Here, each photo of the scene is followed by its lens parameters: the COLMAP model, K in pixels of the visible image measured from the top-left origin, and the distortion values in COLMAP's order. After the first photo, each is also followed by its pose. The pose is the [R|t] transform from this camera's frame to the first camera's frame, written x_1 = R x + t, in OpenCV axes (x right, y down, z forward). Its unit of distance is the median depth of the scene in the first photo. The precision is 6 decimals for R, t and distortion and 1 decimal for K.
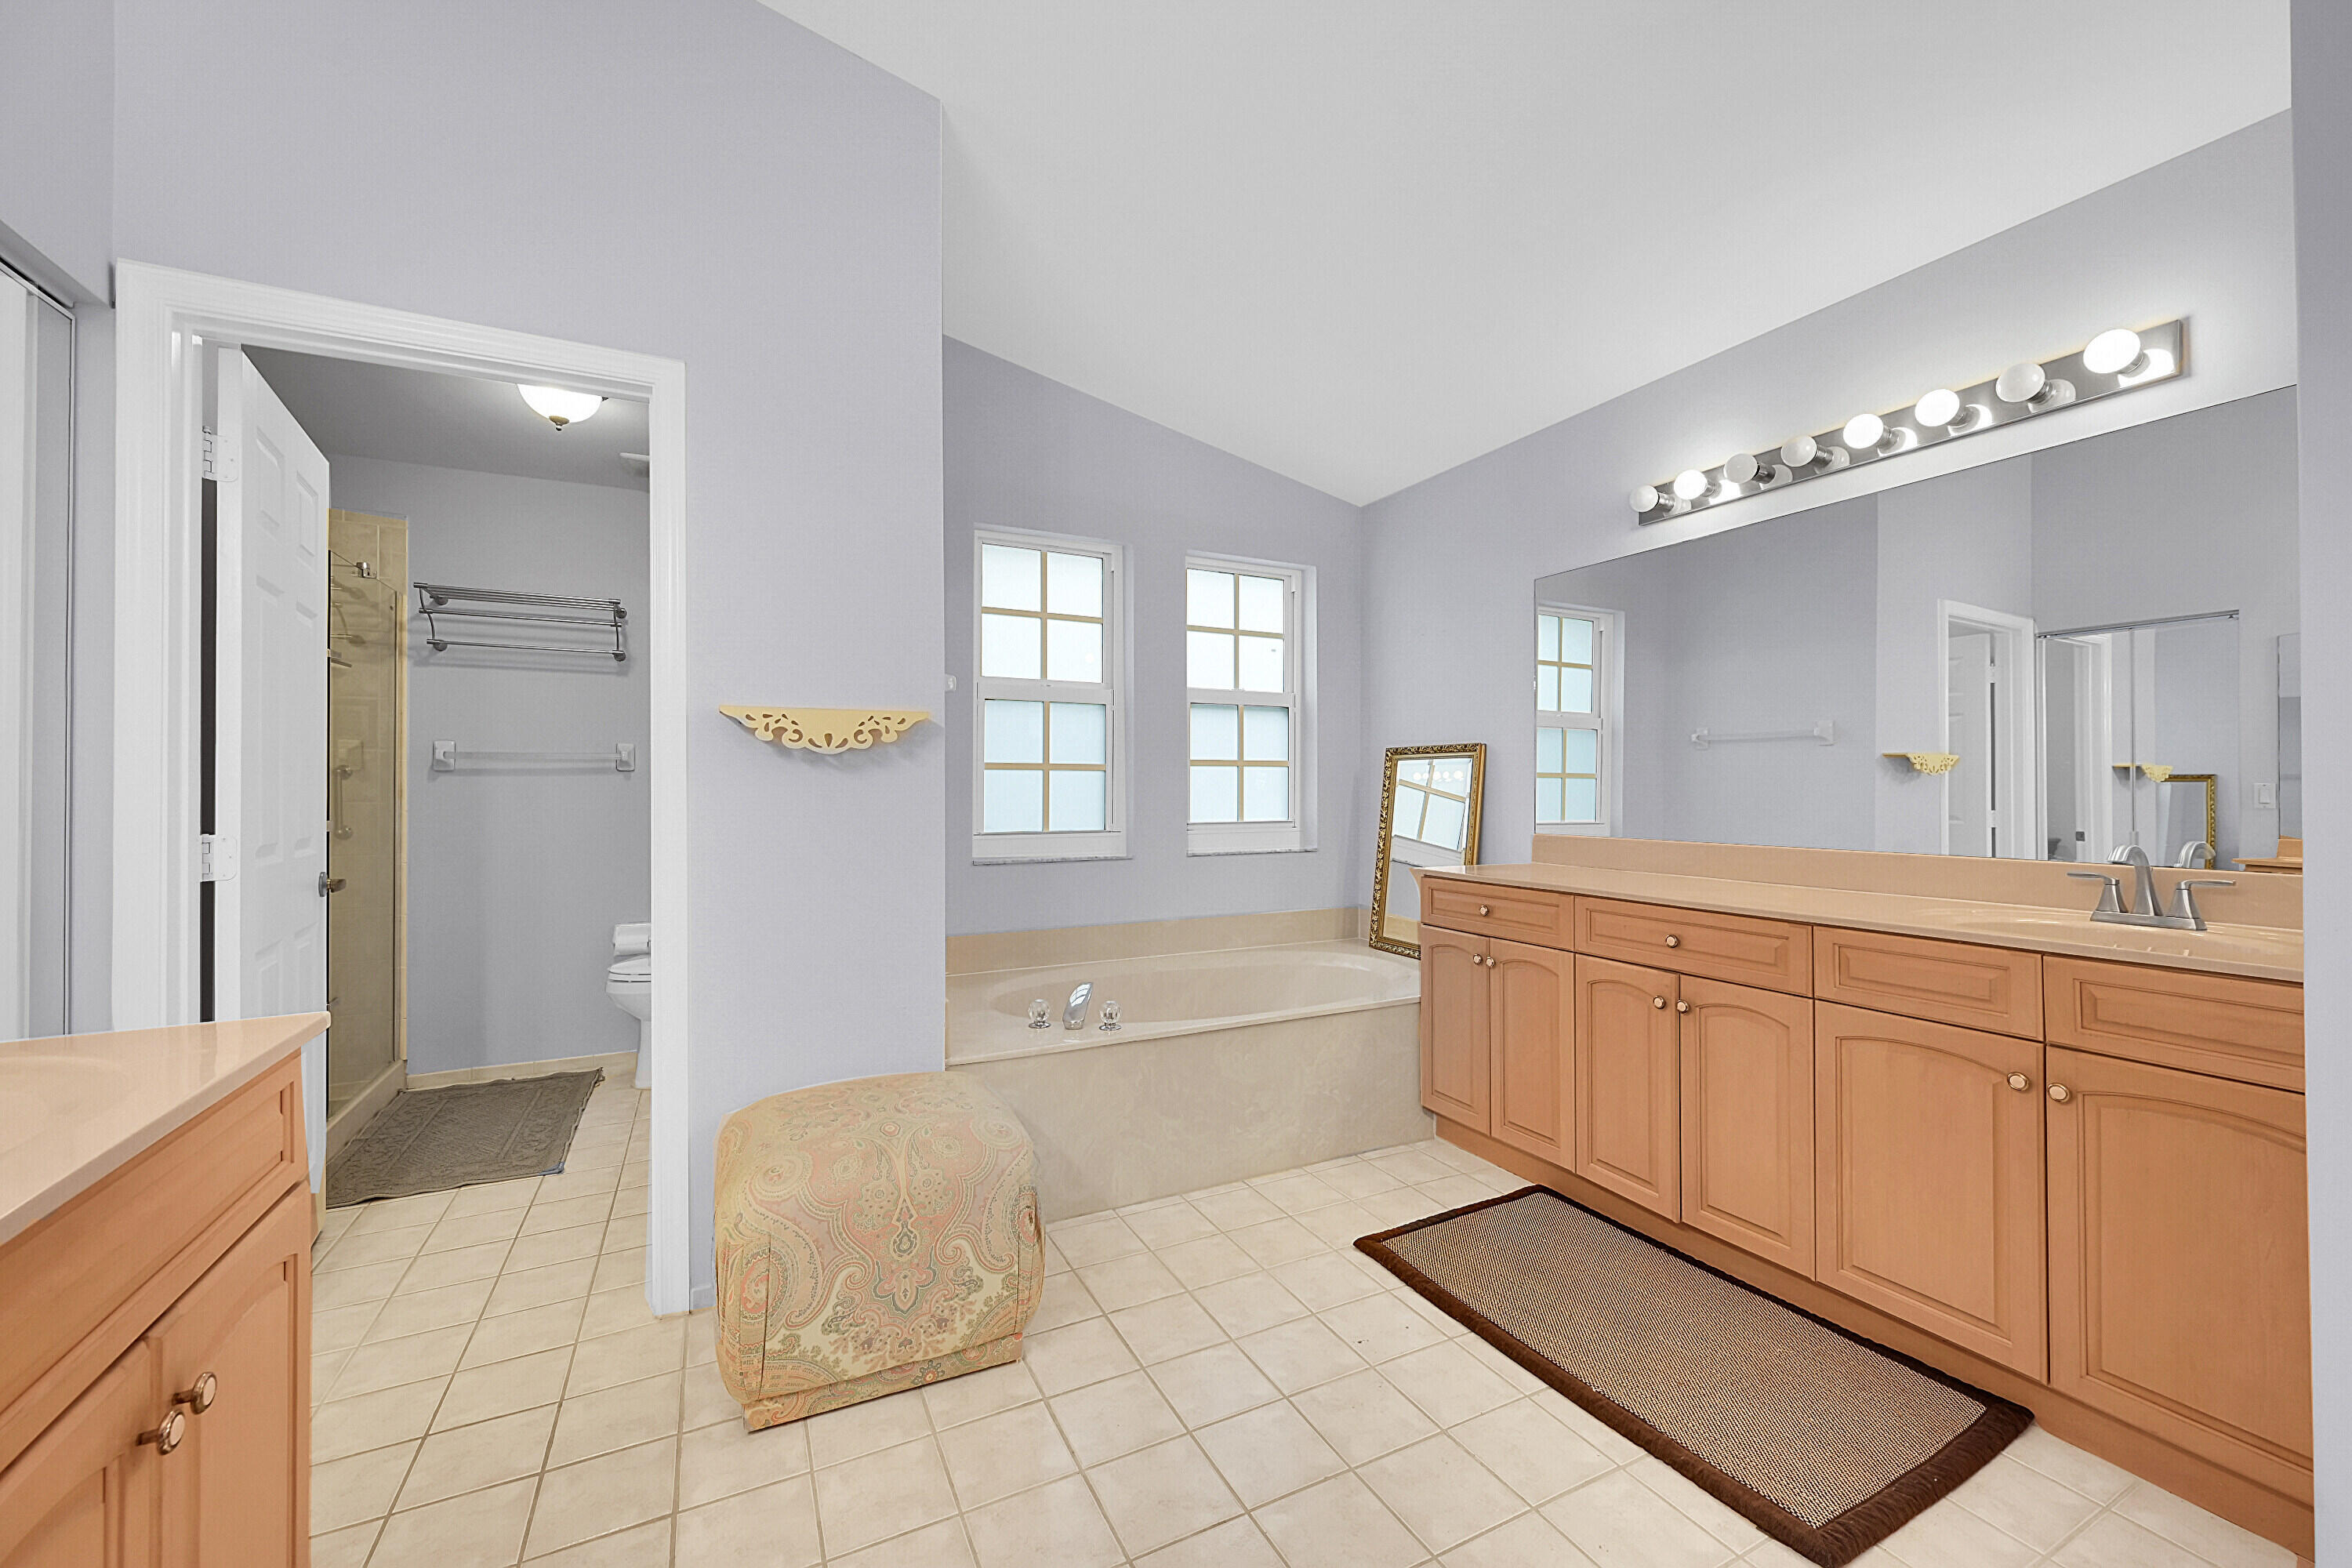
lens RADIAL K [[922.1, 0, 1177.9], [0, 922.1, 776.1], [0, 0, 1]] dist [-0.000565, 0.000942]
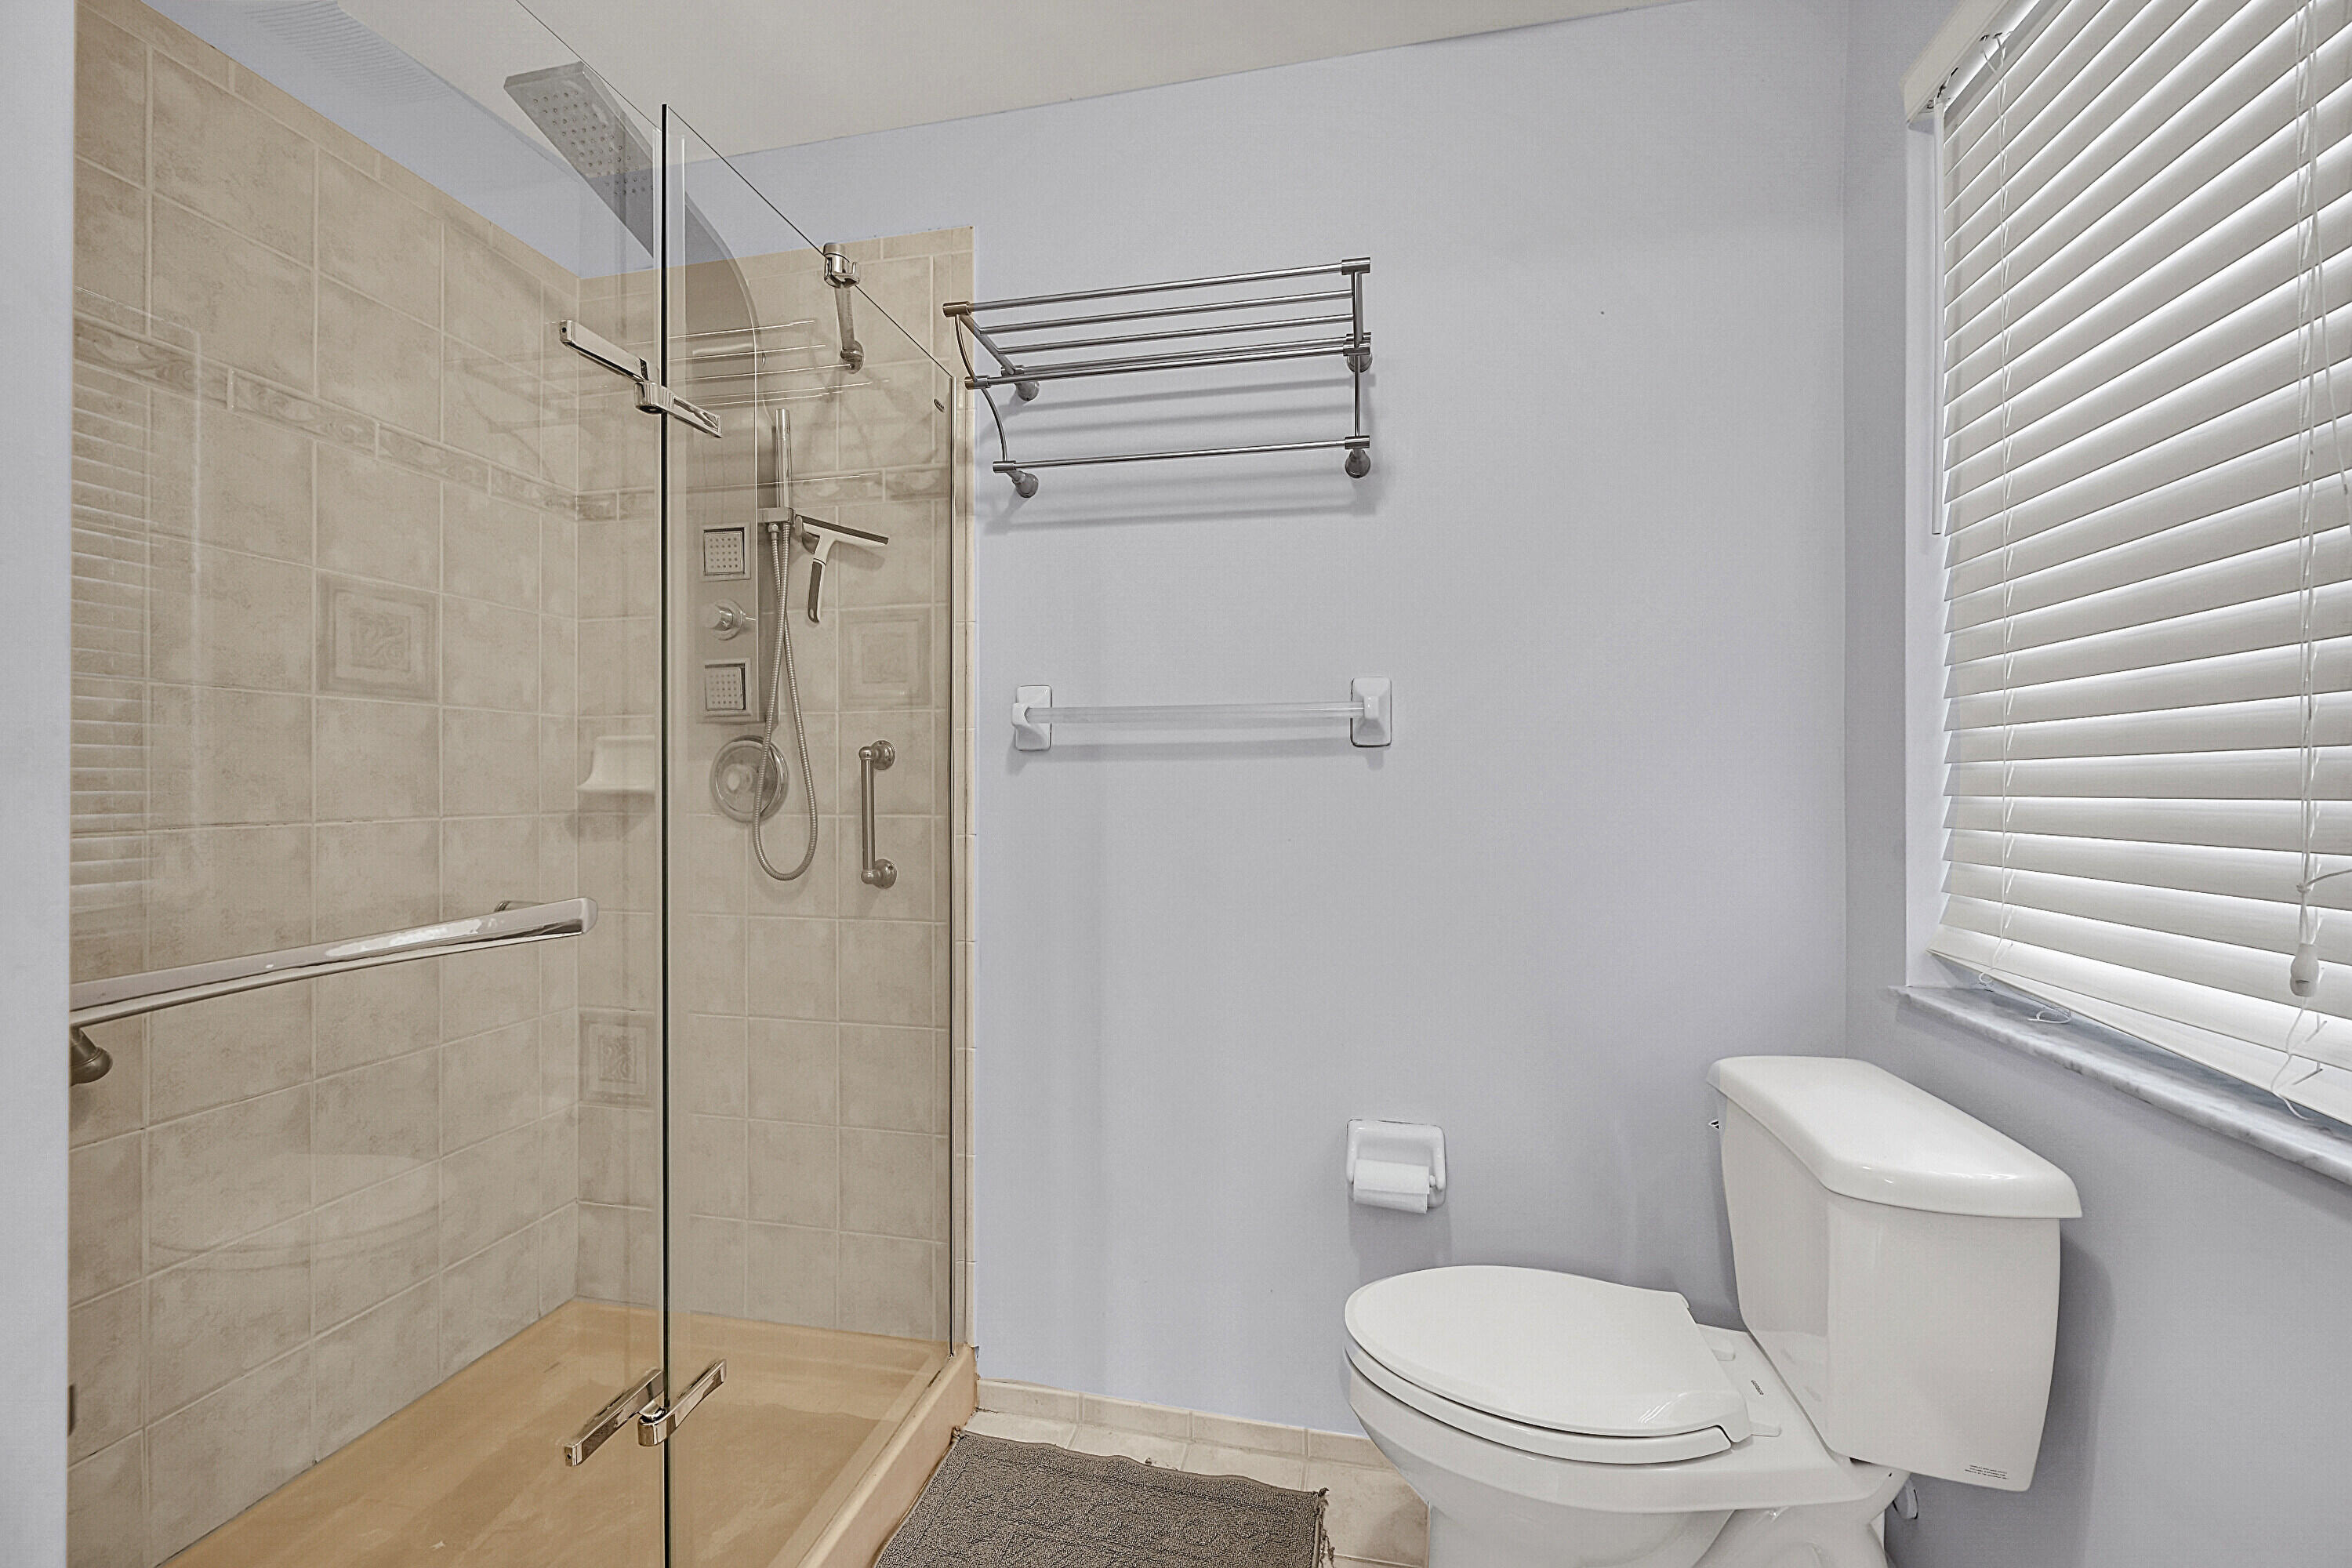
lens RADIAL K [[922.1, 0, 1177.7], [0, 922.1, 777.8], [0, 0, 1]] dist [-0.000565, 0.000942]
pose [[0.759651, 0.002861, -0.650325, -0.406300], [0.003935, 0.999952, 0.008996, 0.004236], [0.650320, -0.009393, 0.759603, 0.646786]]
